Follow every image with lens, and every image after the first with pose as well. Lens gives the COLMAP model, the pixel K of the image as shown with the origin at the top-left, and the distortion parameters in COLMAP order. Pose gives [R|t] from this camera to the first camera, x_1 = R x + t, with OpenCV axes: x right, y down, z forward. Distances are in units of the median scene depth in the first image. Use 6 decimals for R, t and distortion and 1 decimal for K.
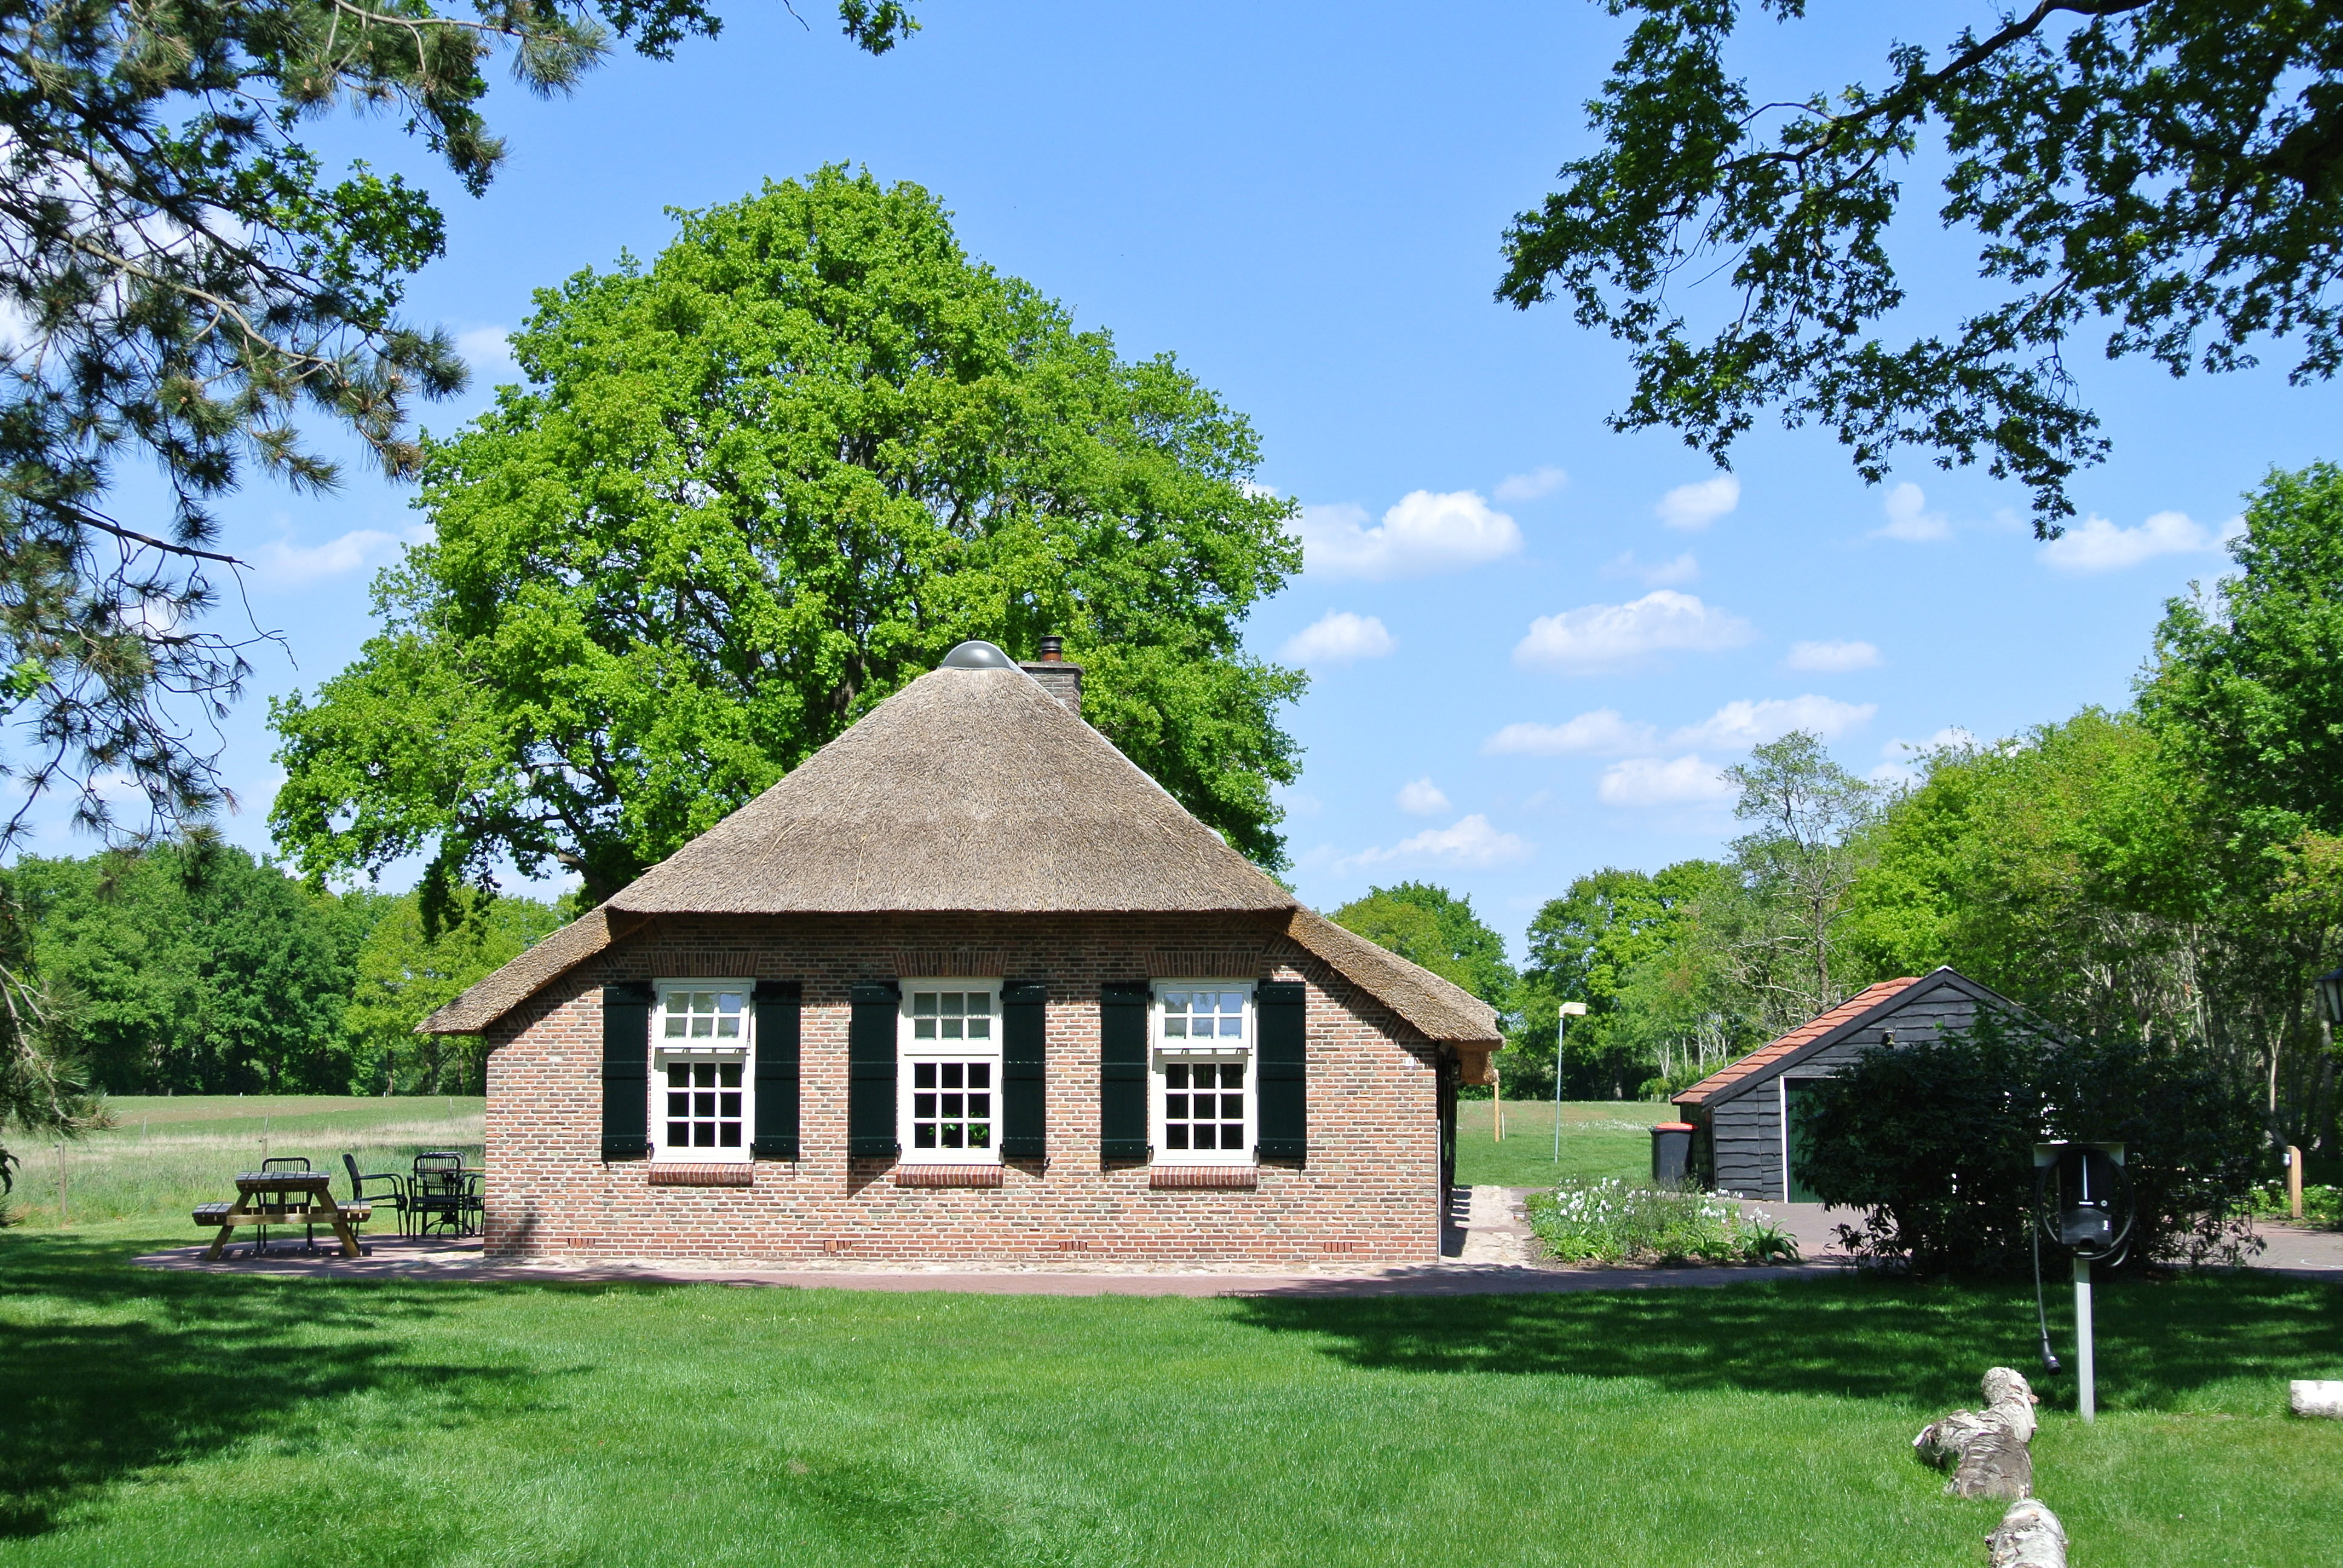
lens RADIAL K [[3420.7, 0, 1167.2], [0, 3420.7, 782.9], [0, 0, 1]] dist [0.013260, 0.000000]
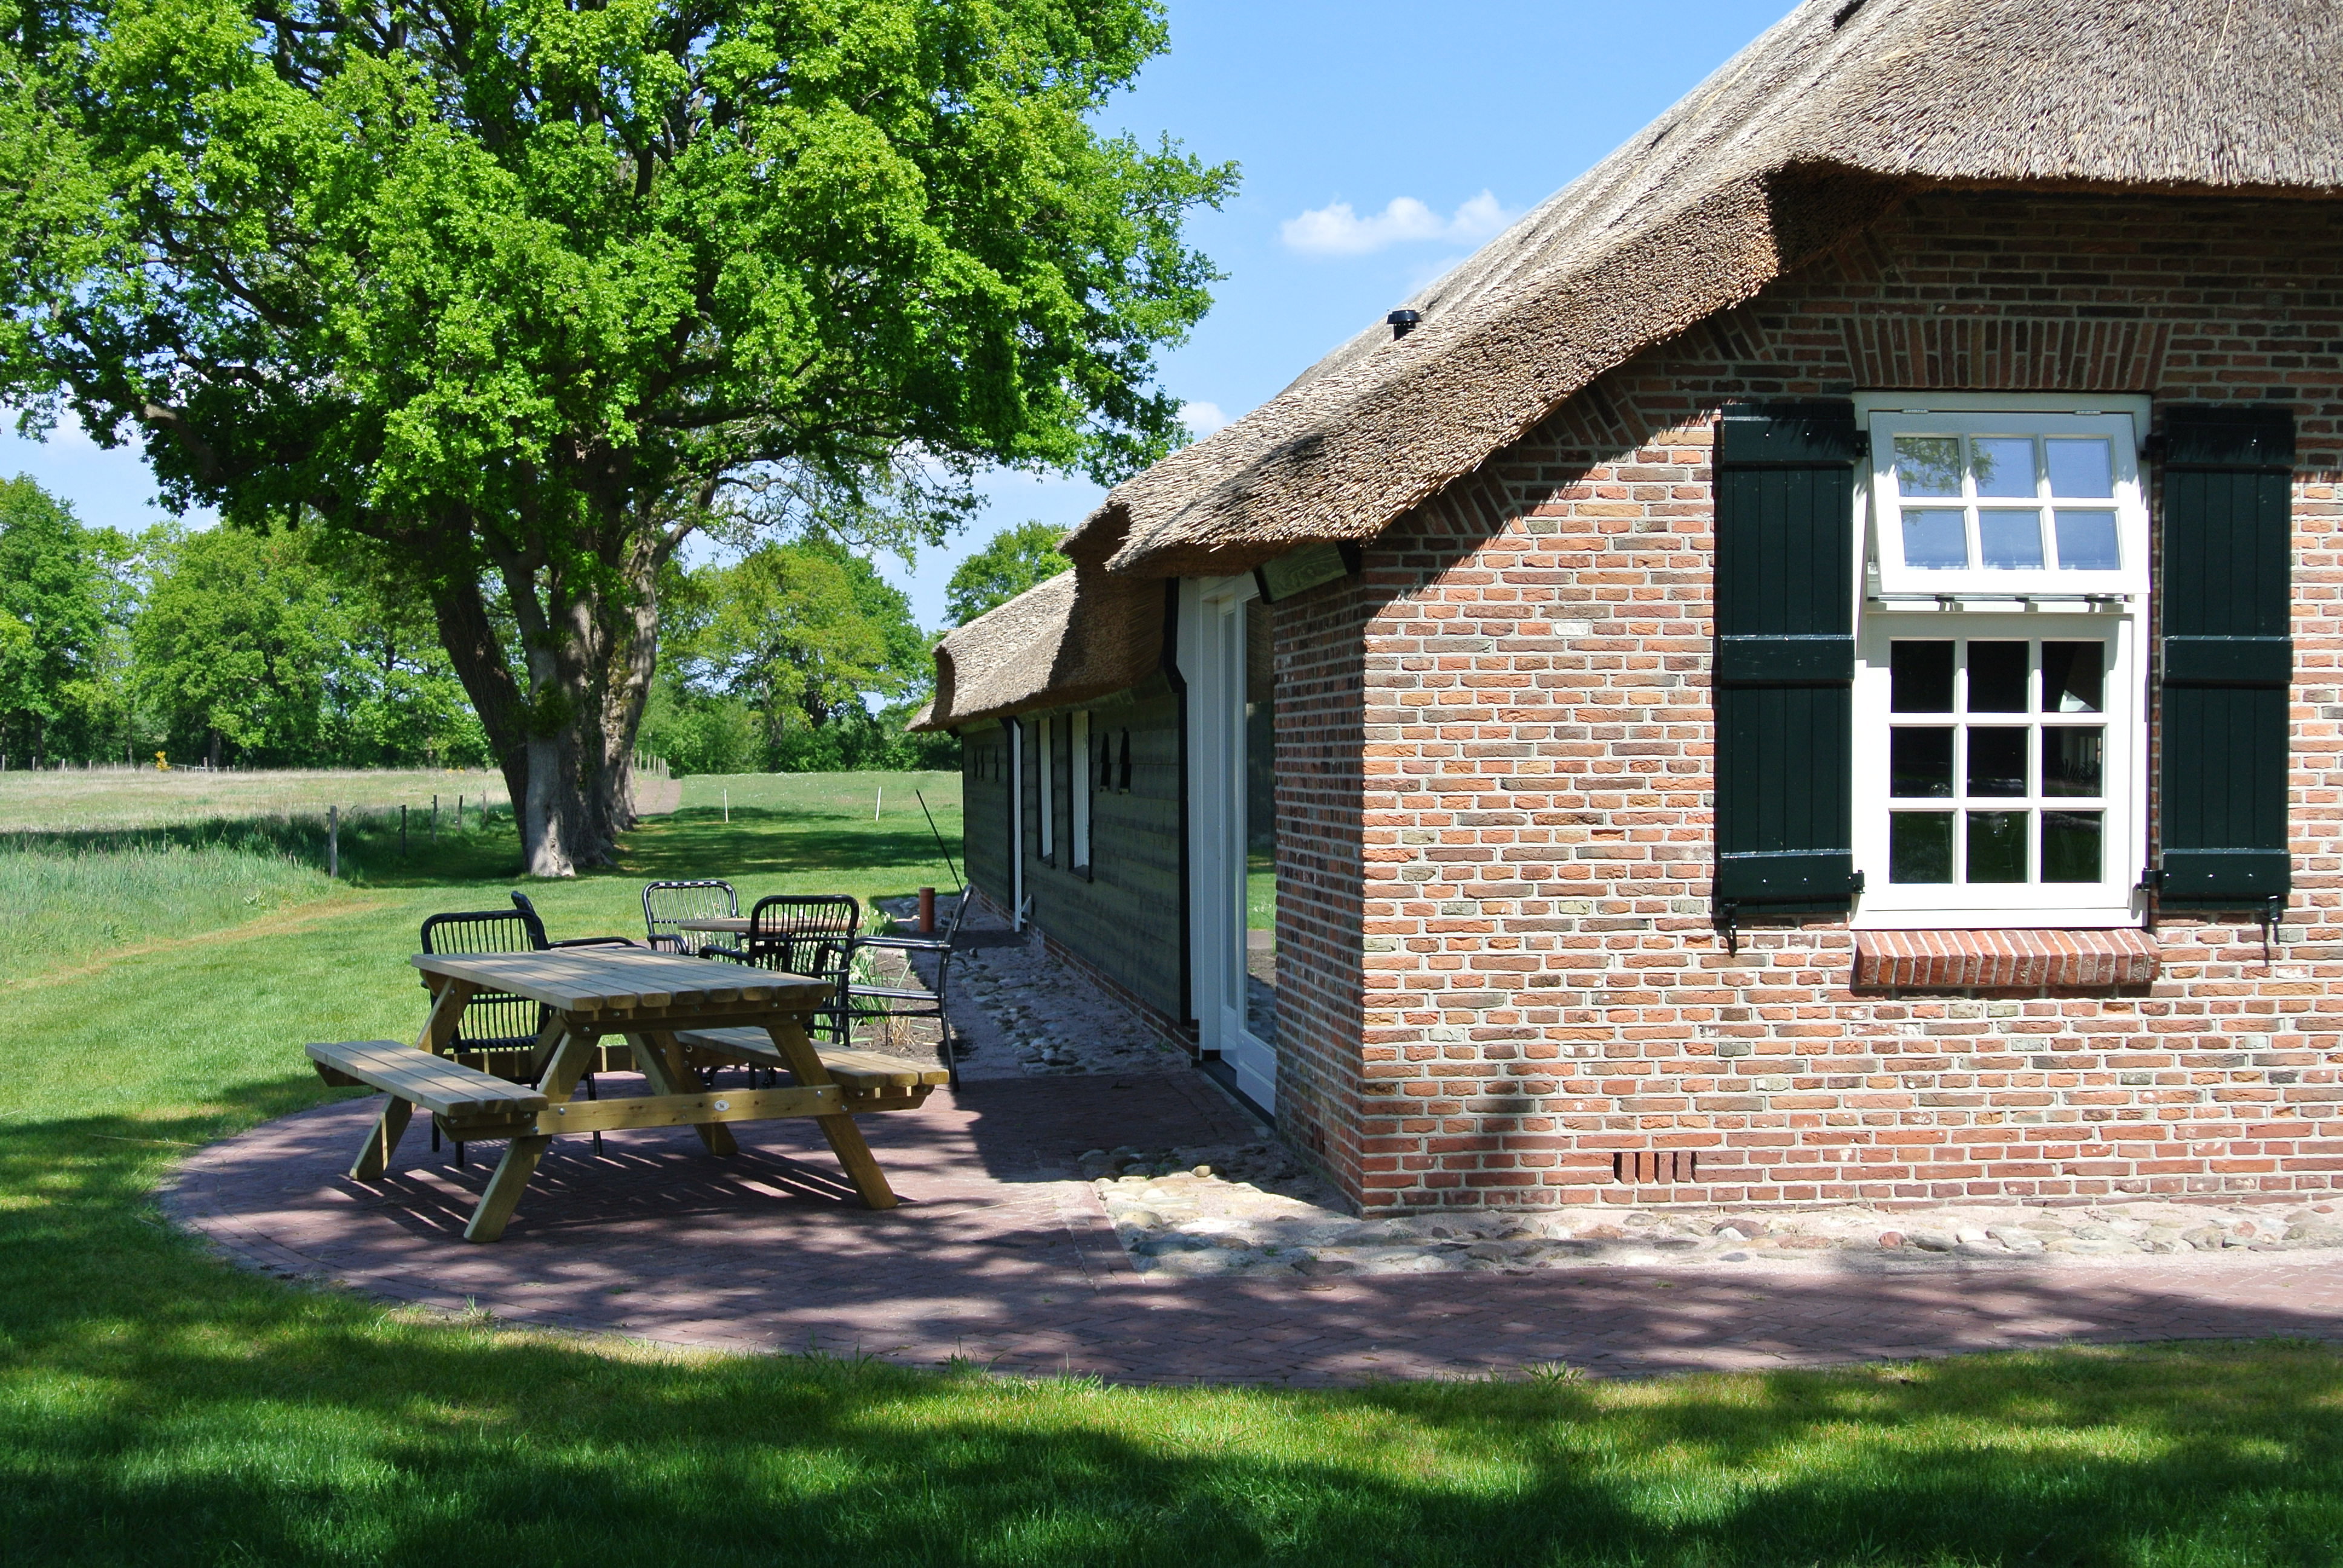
lens RADIAL K [[3420.7, 0, 1177.5], [0, 3420.7, 783.6], [0, 0, 1]] dist [0.013260, 0.000000]
pose [[0.976543, -0.004280, 0.215281, -0.289858], [-0.016411, 0.995415, 0.094230, 0.064735], [-0.214697, -0.095553, 0.971995, 0.678542]]
